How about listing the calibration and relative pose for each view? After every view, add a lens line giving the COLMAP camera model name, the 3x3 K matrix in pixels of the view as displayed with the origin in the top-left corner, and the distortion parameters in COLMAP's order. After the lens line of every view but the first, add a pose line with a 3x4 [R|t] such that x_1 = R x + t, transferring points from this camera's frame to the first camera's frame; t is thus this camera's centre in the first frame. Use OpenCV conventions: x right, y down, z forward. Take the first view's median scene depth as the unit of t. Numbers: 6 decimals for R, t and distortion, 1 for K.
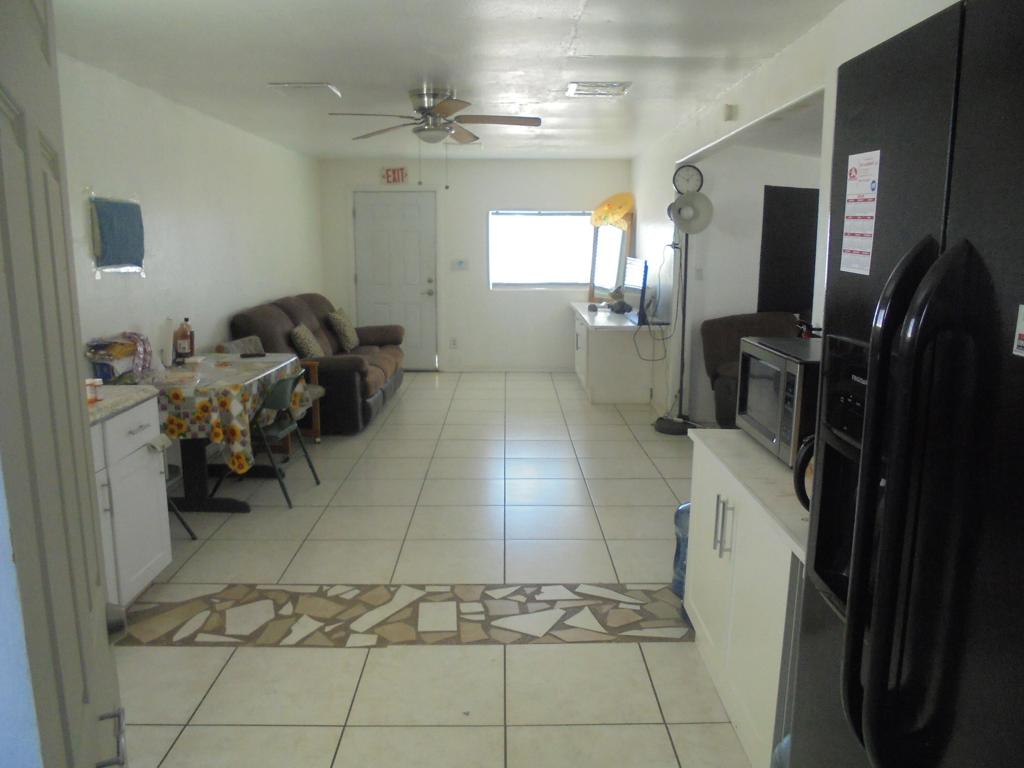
lens RADIAL K [[776.1, 0, 512.0], [0, 776.1, 384.0], [0, 0, 1]] dist [-0.006138, -0.001746]
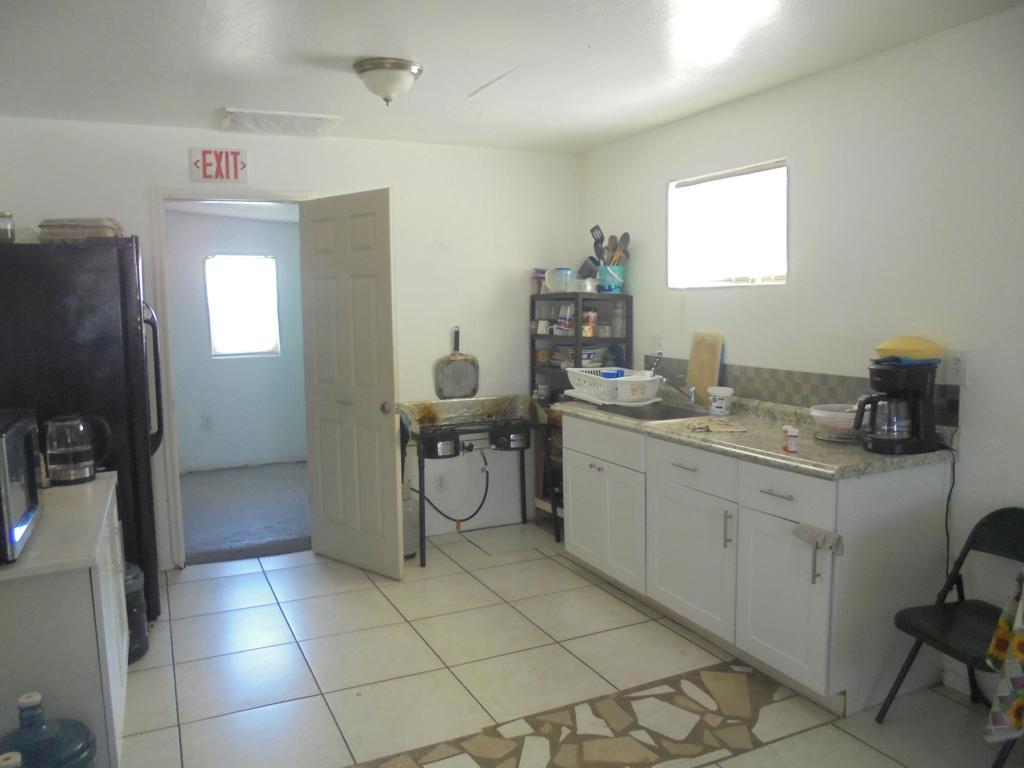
lens RADIAL K [[795.3, 0, 512.0], [0, 795.3, 384.0], [0, 0, 1]] dist [-0.145433, 0.169341]
pose [[-0.910207, 0.064431, -0.409110, 0.140990], [-0.051605, 0.962482, 0.266395, -0.271450], [0.410925, 0.263587, -0.872733, 1.552393]]
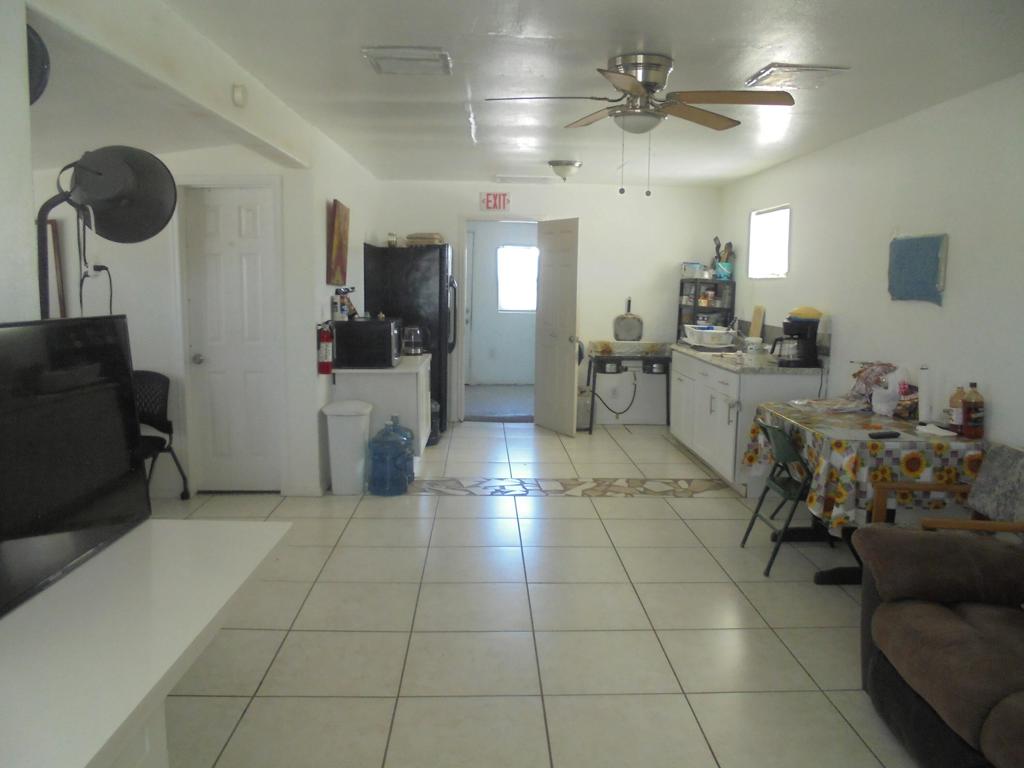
lens RADIAL K [[776.1, 0, 512.0], [0, 776.1, 384.0], [0, 0, 1]] dist [-0.006138, -0.001746]
pose [[-0.999582, -0.007364, -0.027966, 0.042946], [-0.015638, 0.951098, 0.308495, -0.455108], [0.024326, 0.308803, -0.950815, 2.554571]]
